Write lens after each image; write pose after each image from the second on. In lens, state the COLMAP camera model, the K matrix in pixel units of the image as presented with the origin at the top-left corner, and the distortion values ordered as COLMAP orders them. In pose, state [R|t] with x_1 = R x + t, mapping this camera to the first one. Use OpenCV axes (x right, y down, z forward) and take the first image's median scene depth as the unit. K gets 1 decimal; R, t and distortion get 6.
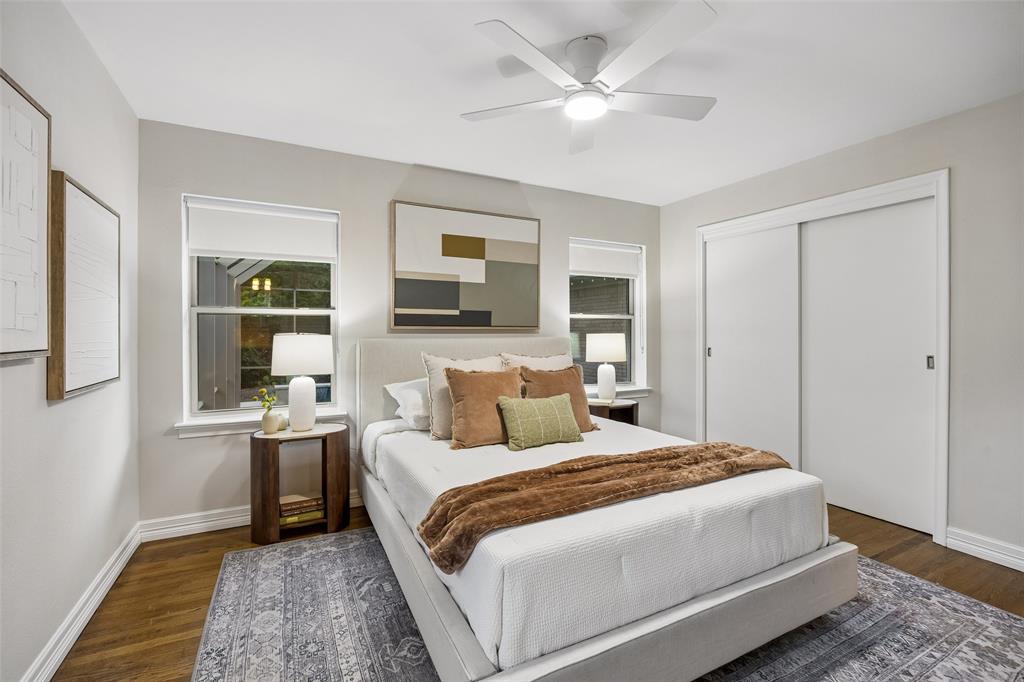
lens RADIAL K [[469.0, 0, 508.1], [0, 469.0, 333.8], [0, 0, 1]] dist [0.000857, 0.000850]
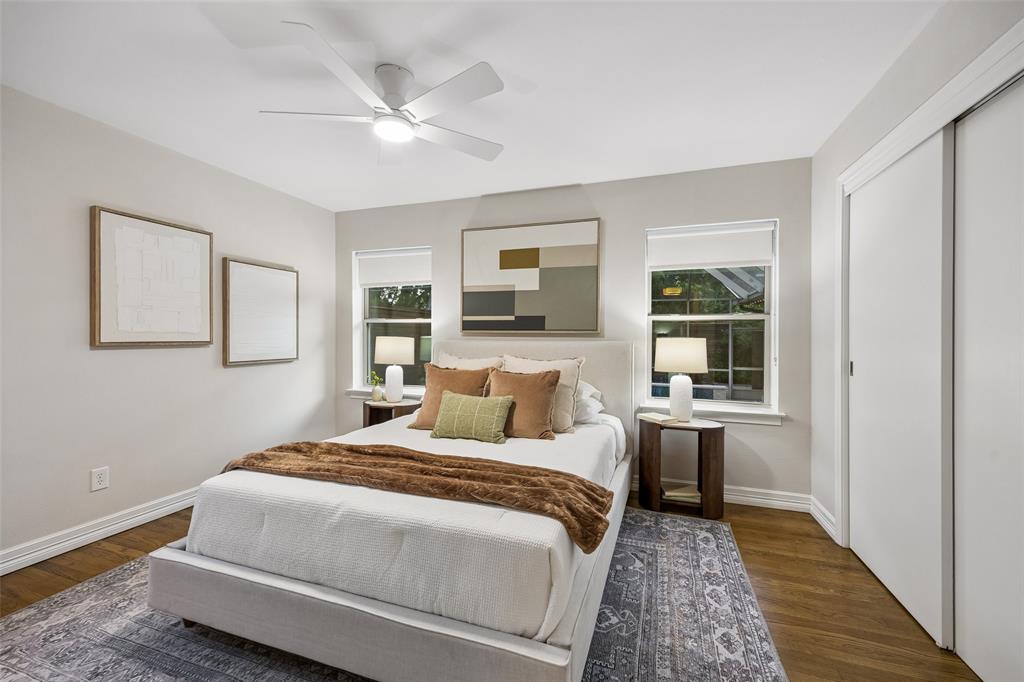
lens RADIAL K [[412.6, 0, 515.2], [0, 412.6, 338.1], [0, 0, 1]] dist [0.017421, -0.000218]
pose [[0.685780, 0.008815, -0.727755, 0.611085], [-0.007293, 0.999960, 0.005240, -0.002530], [0.727772, 0.001714, 0.685817, 0.322368]]
